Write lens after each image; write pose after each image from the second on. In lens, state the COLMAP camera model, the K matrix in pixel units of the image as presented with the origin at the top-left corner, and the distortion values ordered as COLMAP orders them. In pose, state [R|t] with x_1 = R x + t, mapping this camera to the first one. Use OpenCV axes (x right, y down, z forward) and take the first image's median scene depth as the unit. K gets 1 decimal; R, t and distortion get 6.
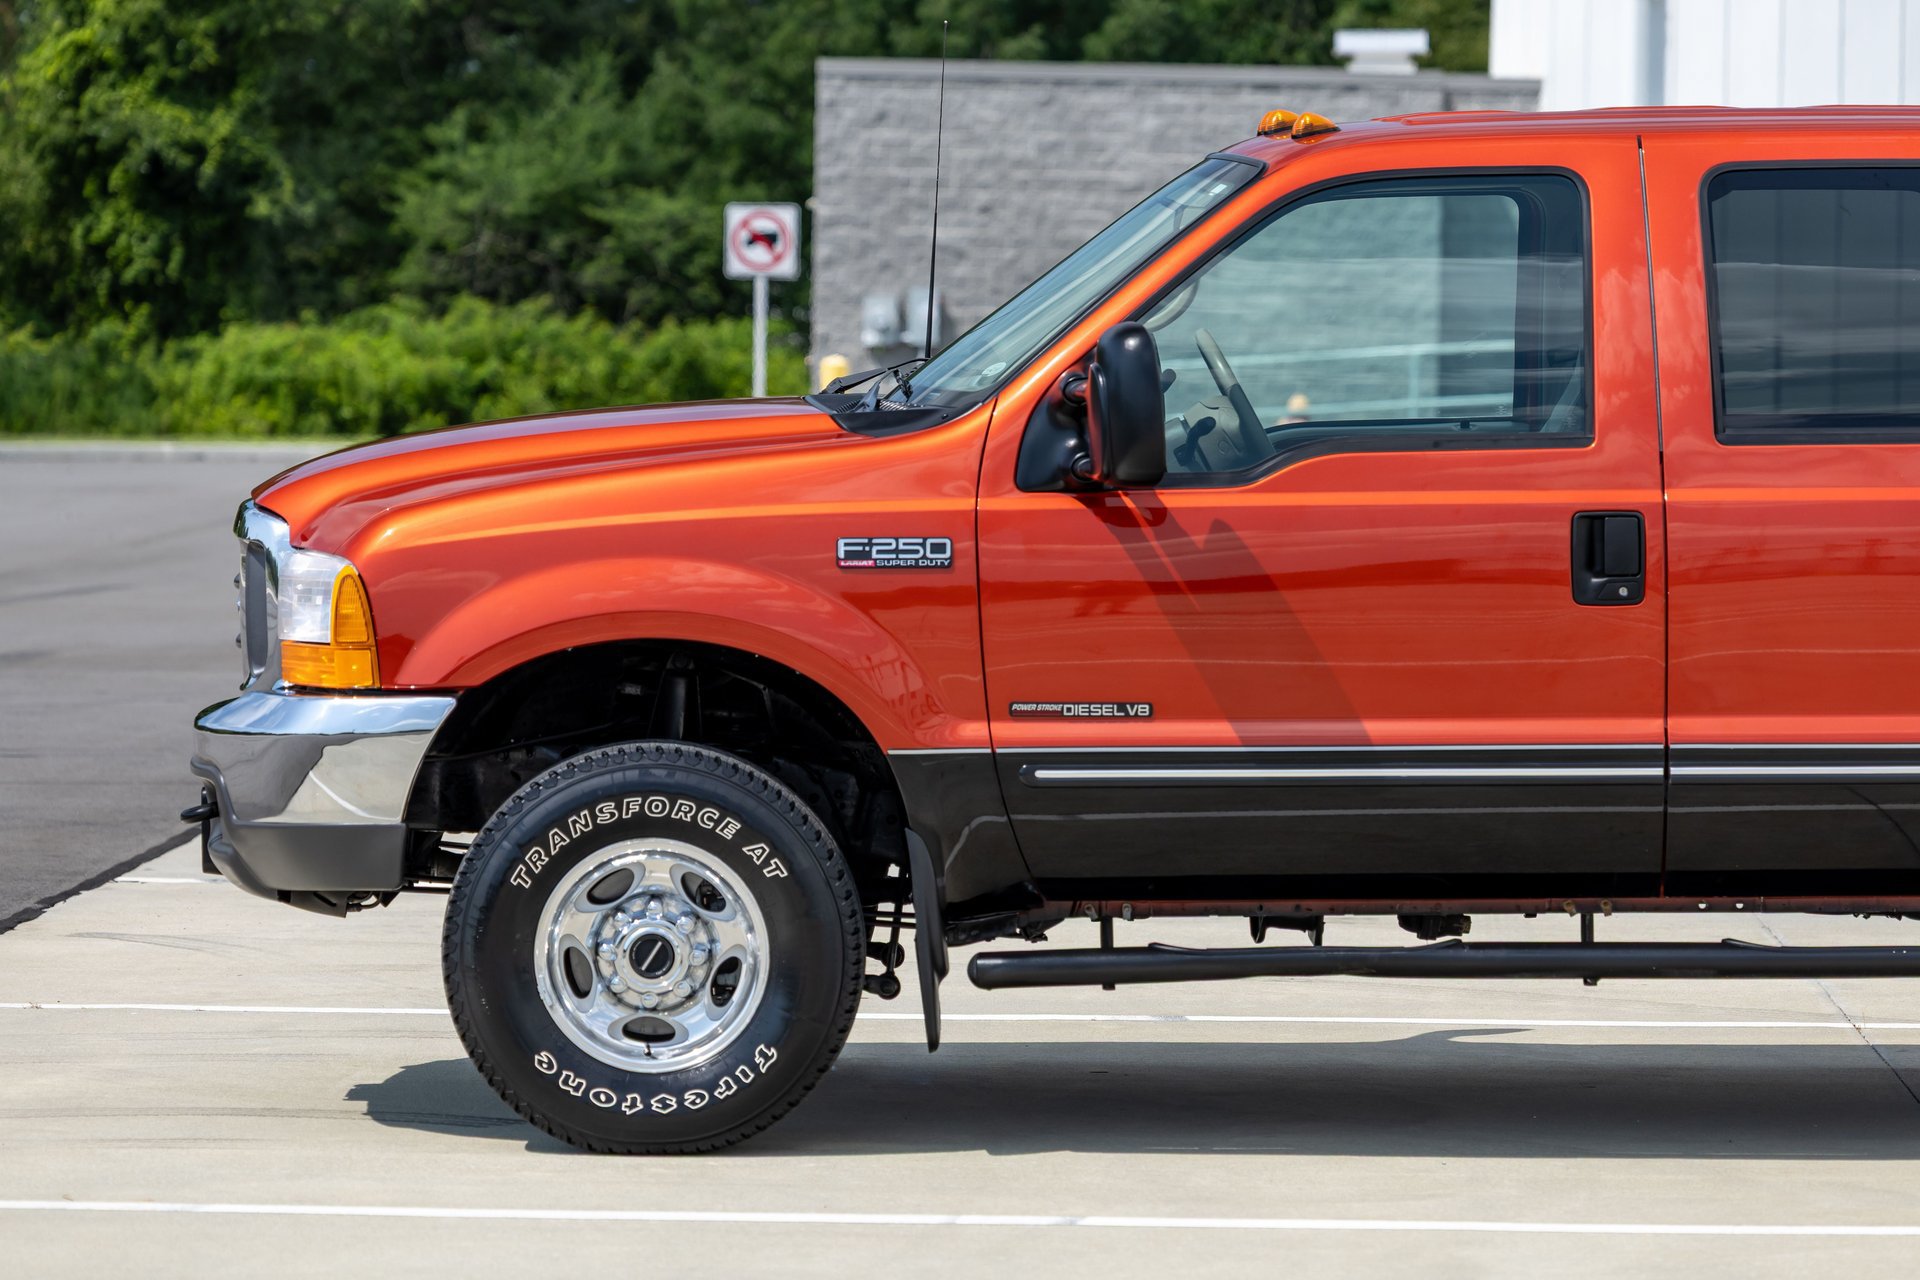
lens RADIAL K [[9693.7, 0, 960.0], [0, 9693.7, 640.0], [0, 0, 1]] dist [0.148023, -2.747307]
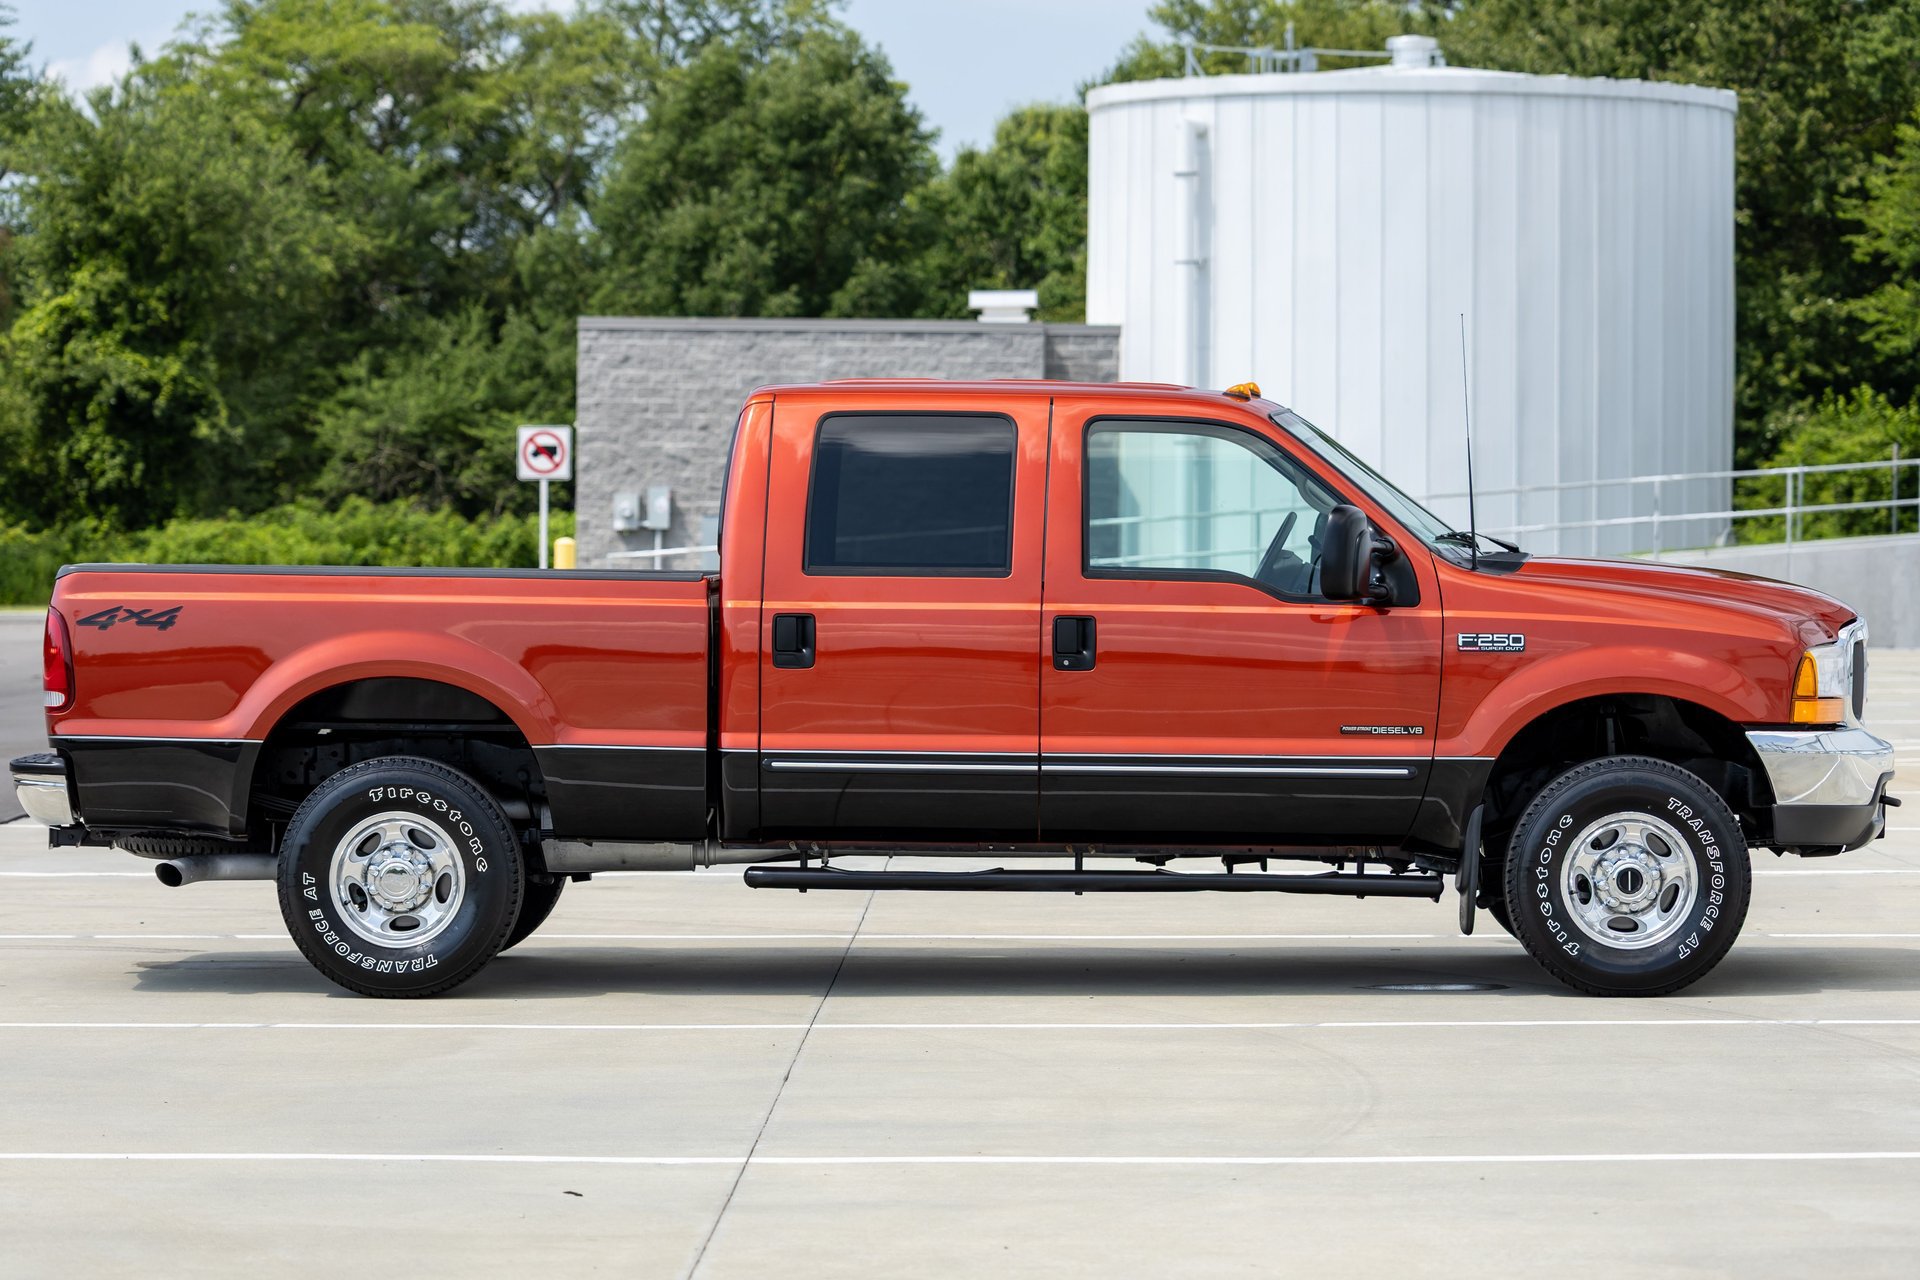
lens RADIAL K [[8014.0, 0, 960.0], [0, 8014.0, 640.0], [0, 0, 1]] dist [-0.296992, 5.266449]
pose [[0.999927, -0.009741, 0.007117, 0.029158], [0.009859, 0.999811, -0.016777, 0.003656], [-0.006952, 0.016846, 0.999834, -0.101773]]
